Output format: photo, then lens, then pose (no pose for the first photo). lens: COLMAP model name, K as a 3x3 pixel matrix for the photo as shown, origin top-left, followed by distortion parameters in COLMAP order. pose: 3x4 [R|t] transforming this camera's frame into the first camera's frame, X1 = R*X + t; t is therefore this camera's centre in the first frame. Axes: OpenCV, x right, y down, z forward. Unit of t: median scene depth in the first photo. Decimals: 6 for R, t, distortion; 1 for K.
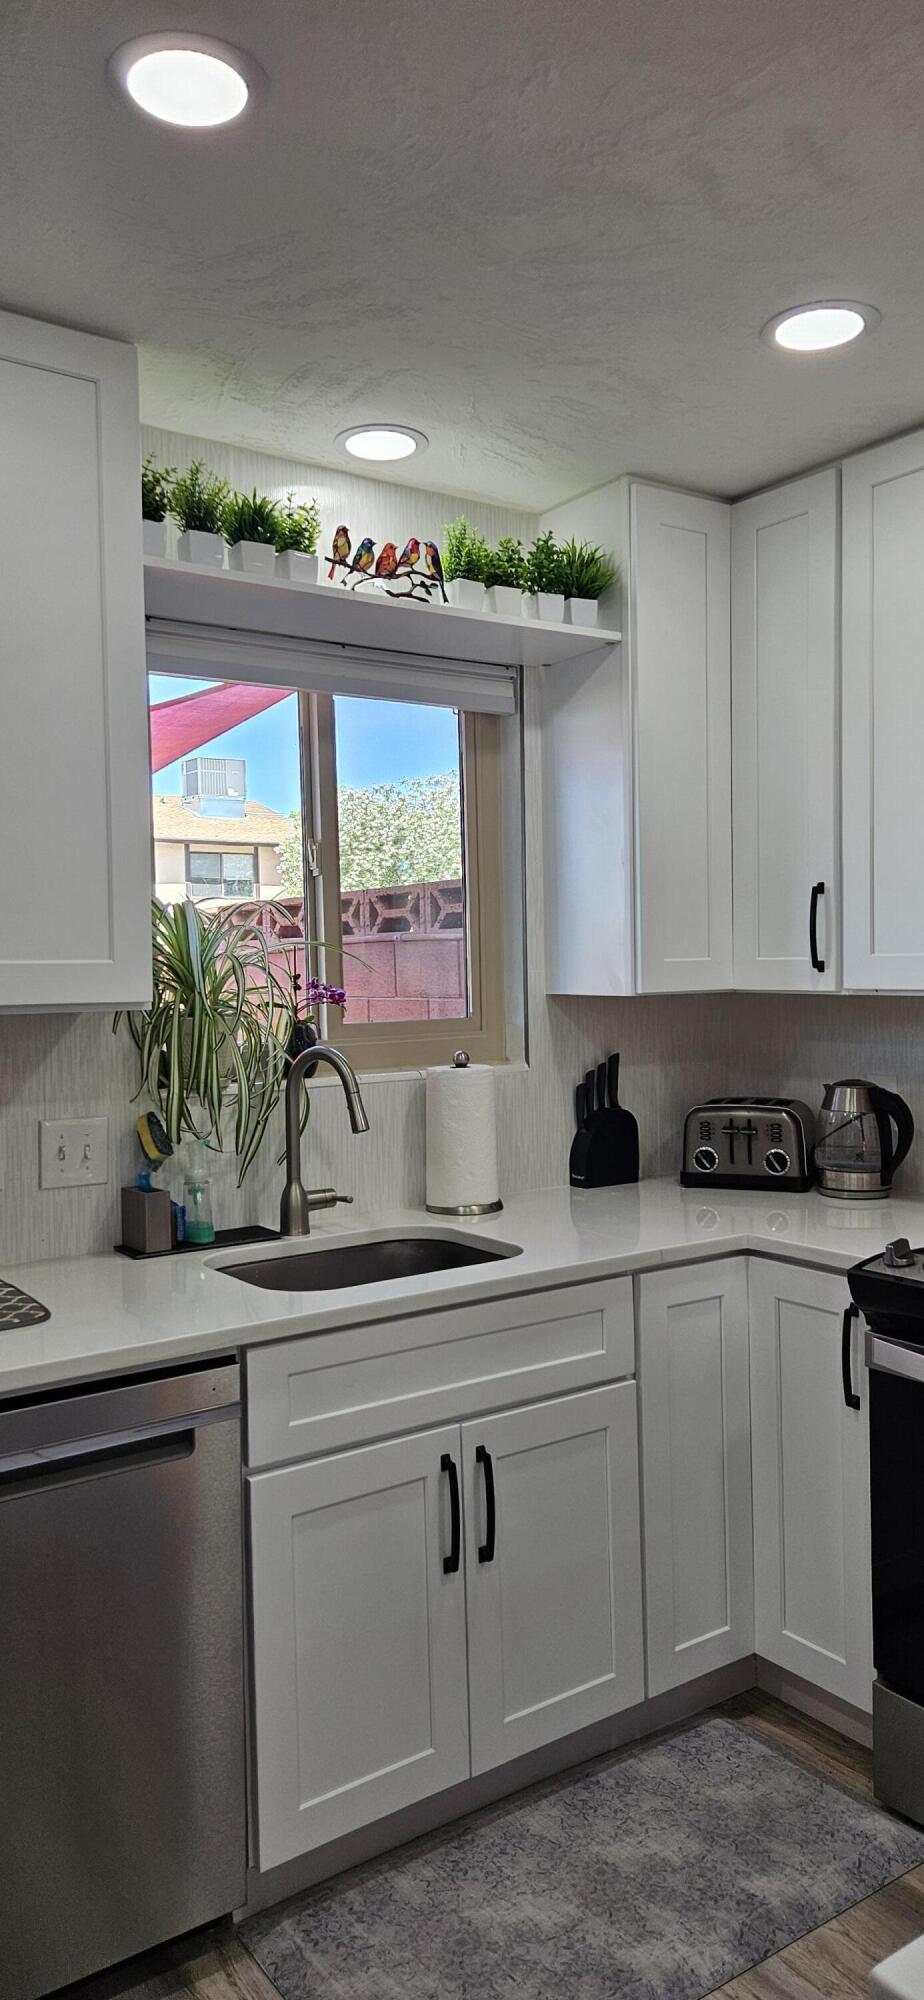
lens RADIAL K [[1360.3, 0, 432.0], [0, 1360.3, 987.7], [0, 0, 1]] dist [0.063266, -0.061744]
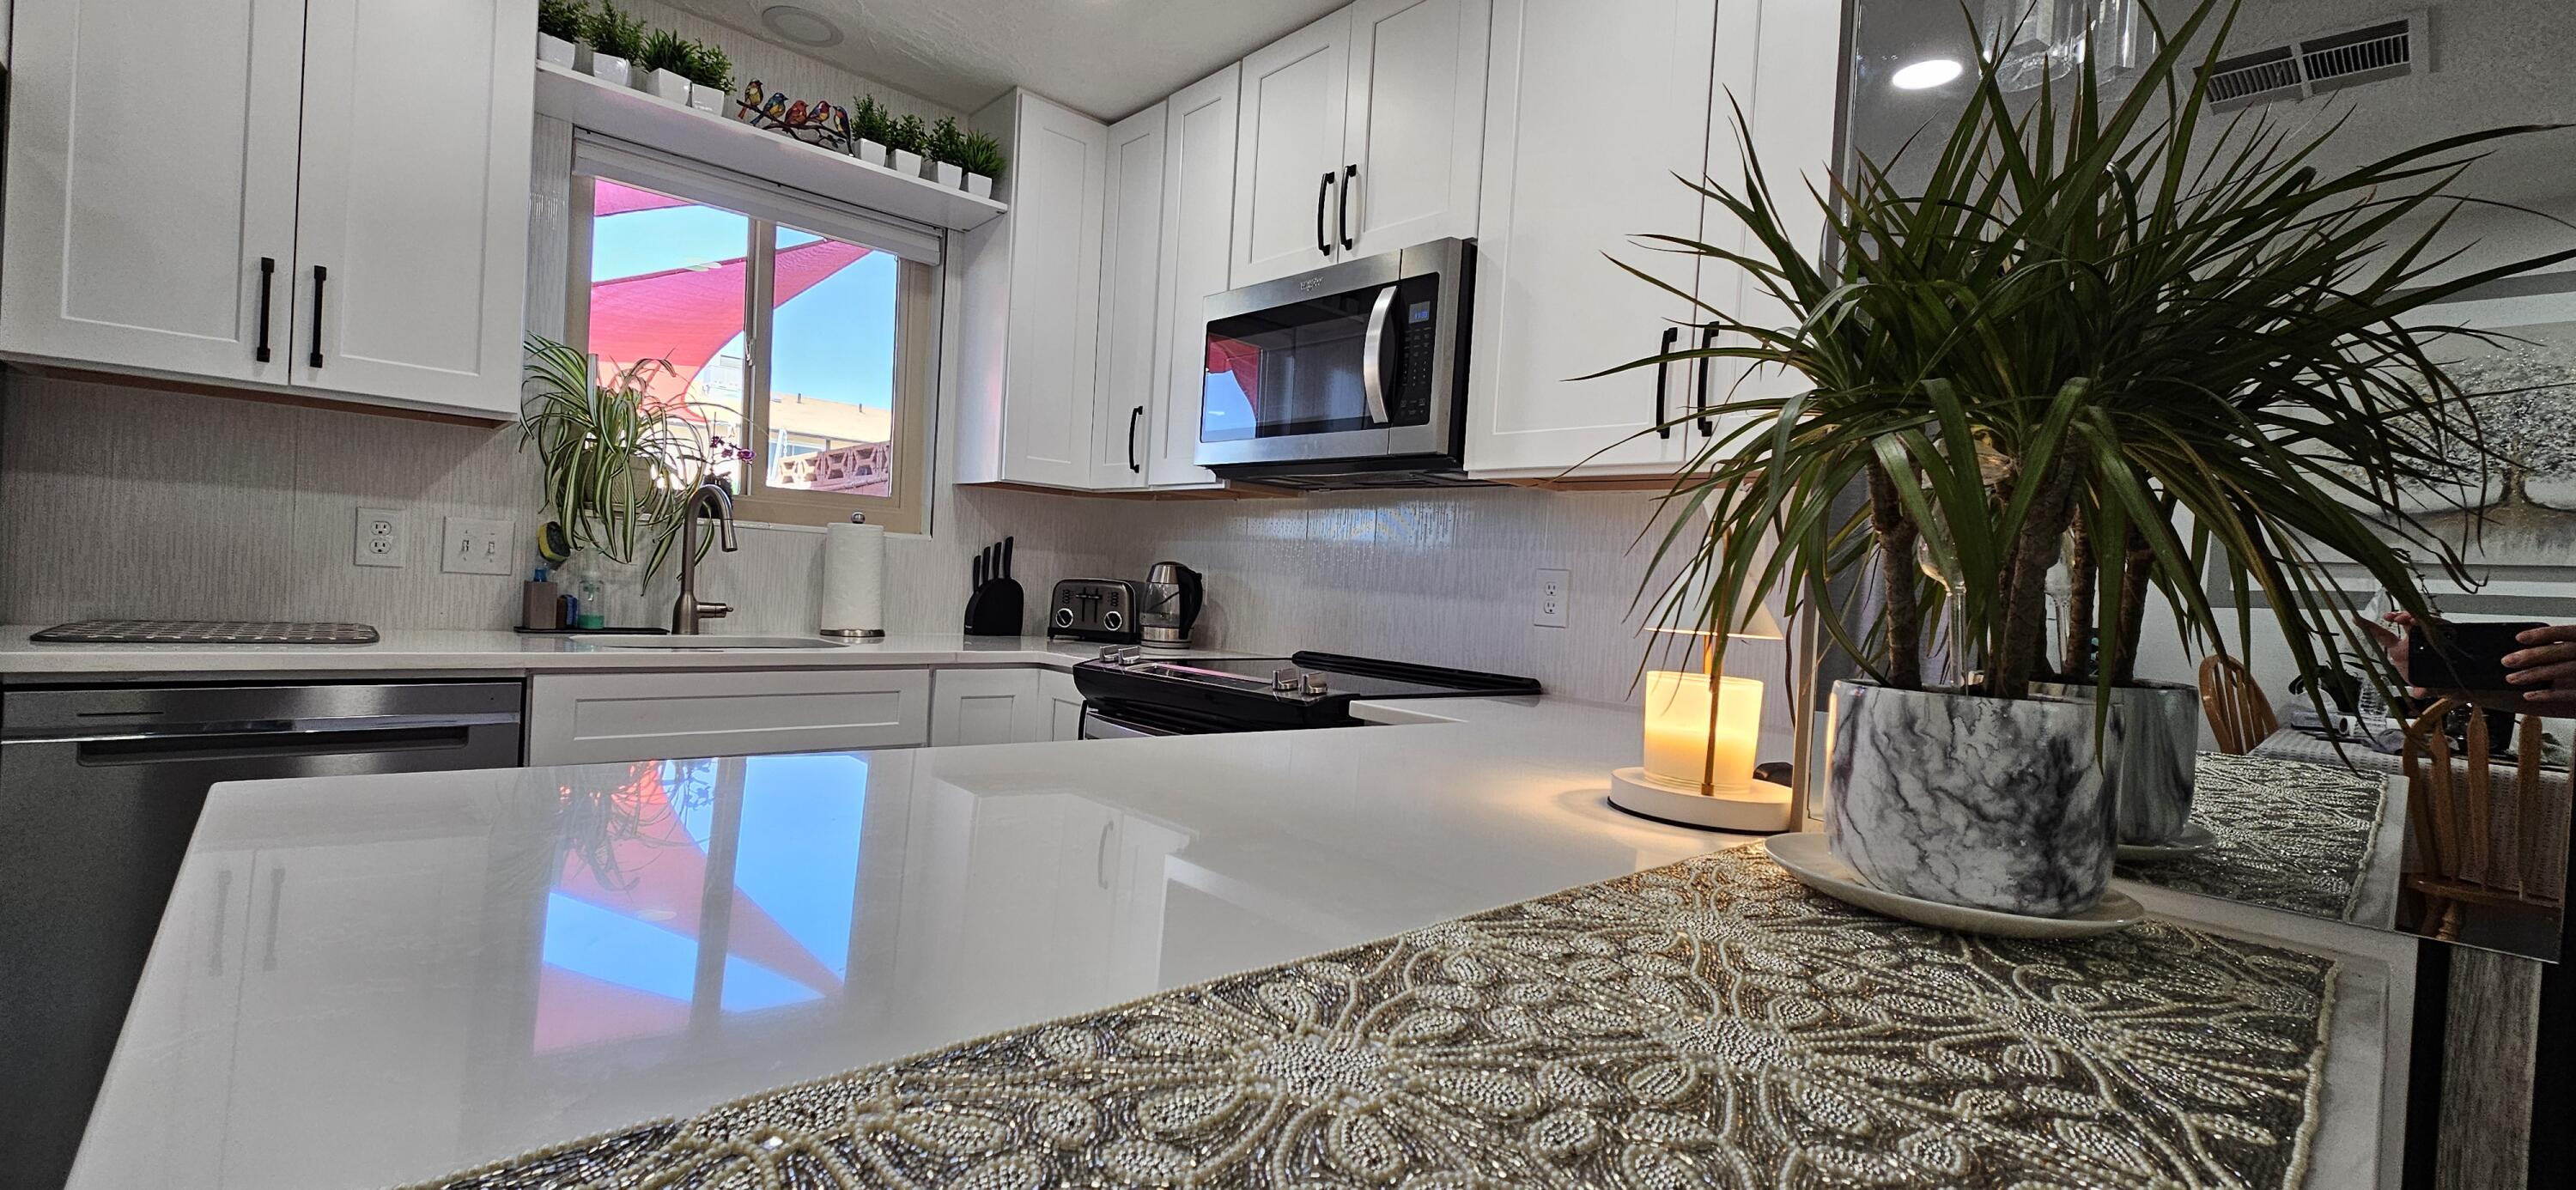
lens RADIAL K [[1064.2, 0, 1288.0], [0, 1064.2, 595.0], [0, 0, 1]] dist [0.000365, 0.000119]
pose [[0.986234, 0.072562, 0.148582, 0.304111], [-0.072416, 0.997354, -0.006401, 0.111118], [-0.148654, -0.004447, 0.988879, -0.058766]]
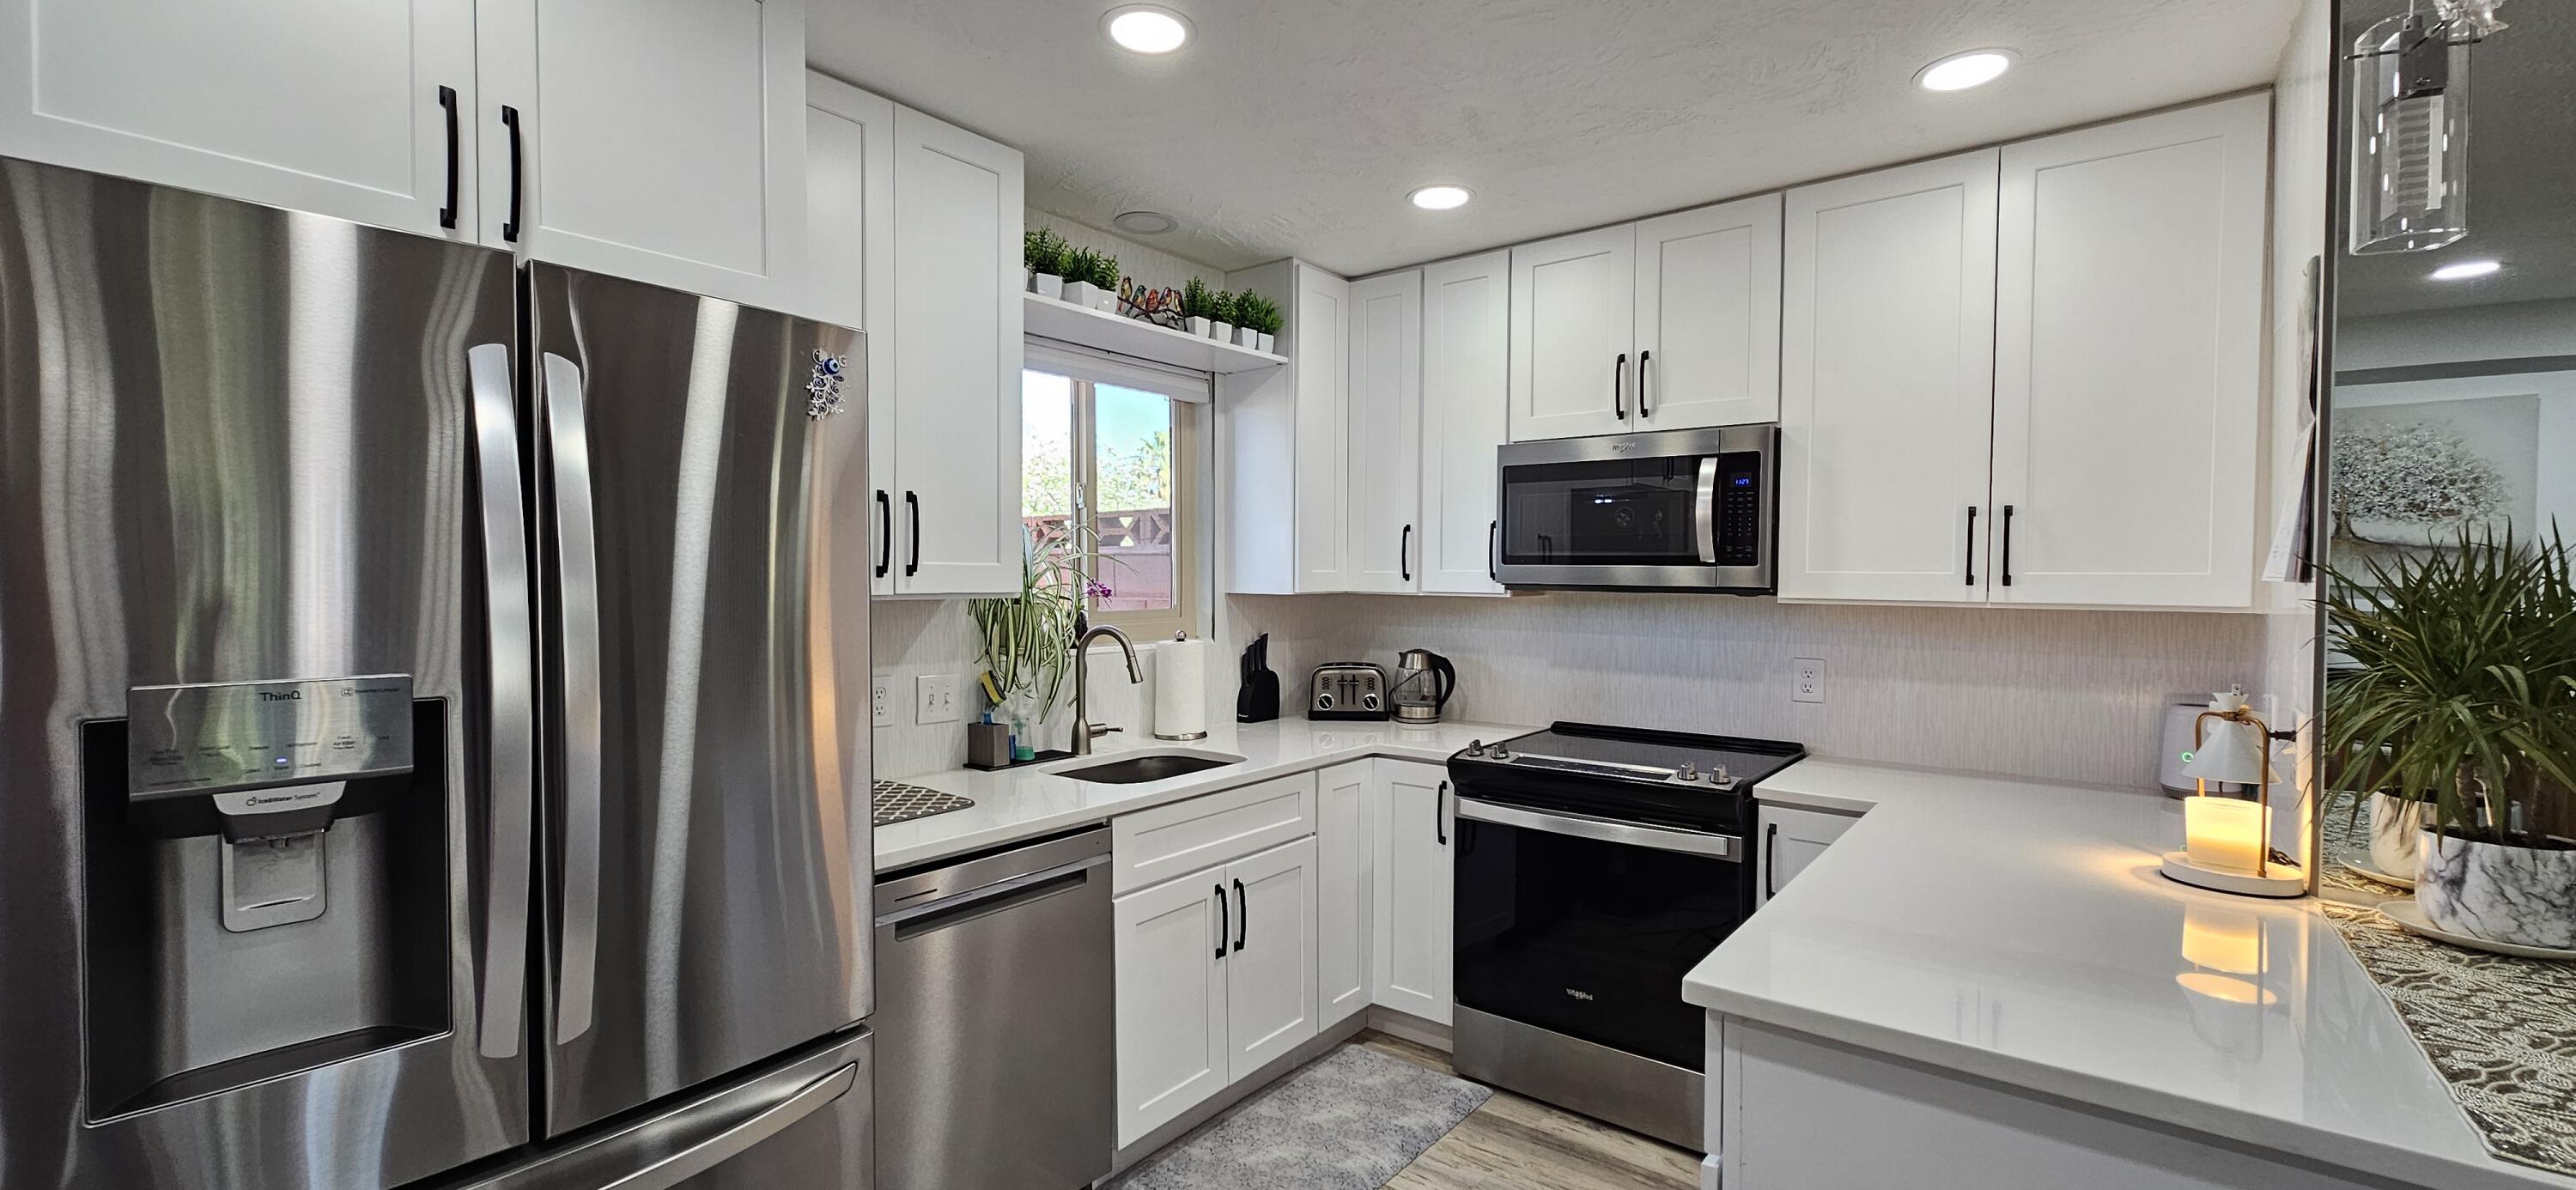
lens RADIAL K [[1064.2, 0, 1288.0], [0, 1064.2, 595.0], [0, 0, 1]] dist [0.000365, 0.000119]
pose [[0.955226, 0.012841, 0.295599, -0.230181], [-0.013136, 0.999913, -0.000988, 0.008508], [-0.295586, -0.002940, 0.955312, -0.154936]]
